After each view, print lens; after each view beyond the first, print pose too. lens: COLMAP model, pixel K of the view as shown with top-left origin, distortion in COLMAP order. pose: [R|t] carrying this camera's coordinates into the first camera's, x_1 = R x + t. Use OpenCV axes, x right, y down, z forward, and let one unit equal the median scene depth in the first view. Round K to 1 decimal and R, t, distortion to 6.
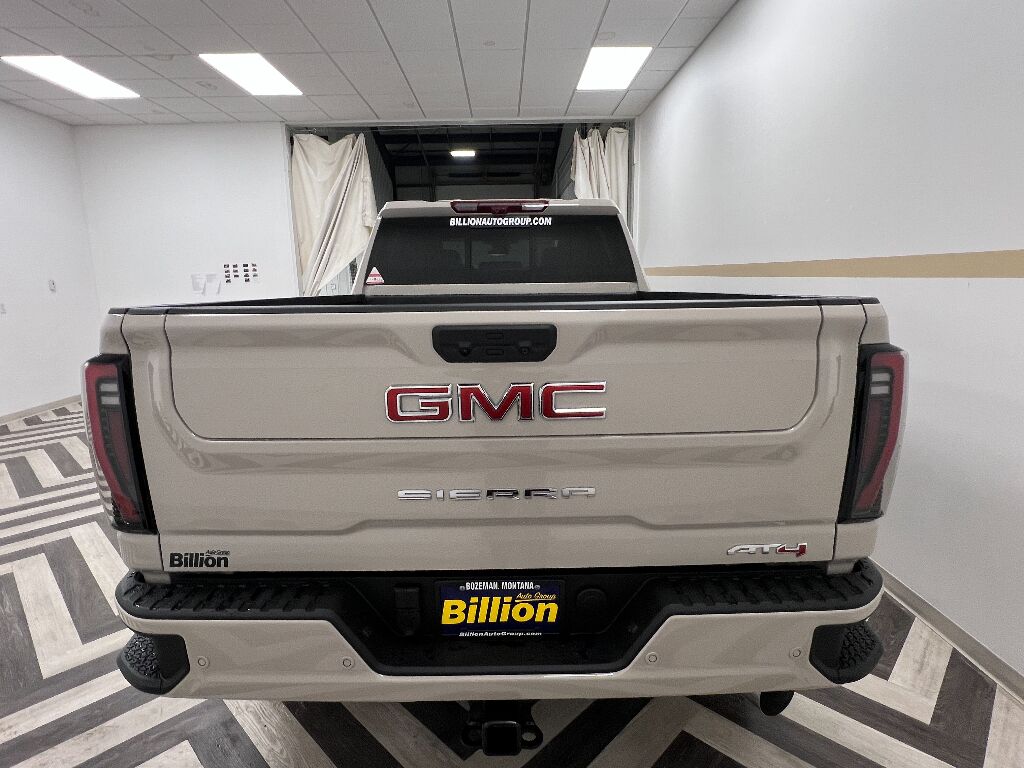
lens RADIAL K [[555.4, 0, 512.0], [0, 555.4, 400.4], [0, 0, 1]] dist [0.001158, -0.000115]
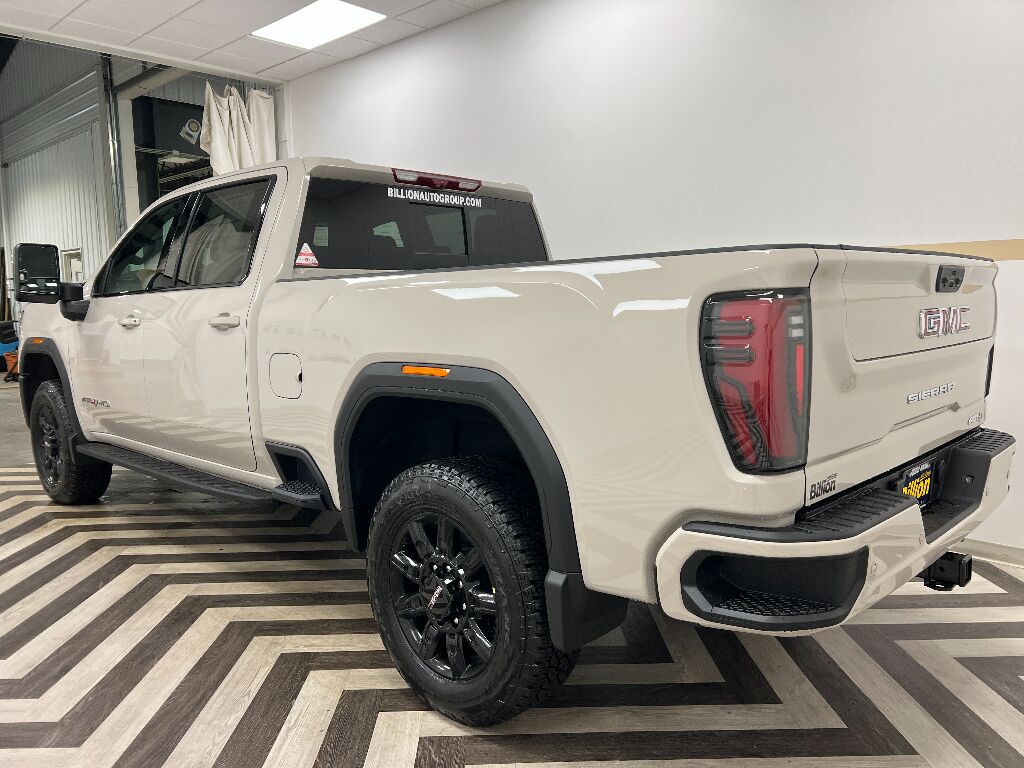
lens RADIAL K [[768.7, 0, 512.0], [0, 768.7, 384.0], [0, 0, 1]] dist [0.078936, -0.098204]
pose [[0.703145, -0.076806, 0.706886, -0.779552], [0.156604, 0.986465, -0.048592, 0.029763], [-0.693586, 0.144869, 0.705657, 0.136360]]
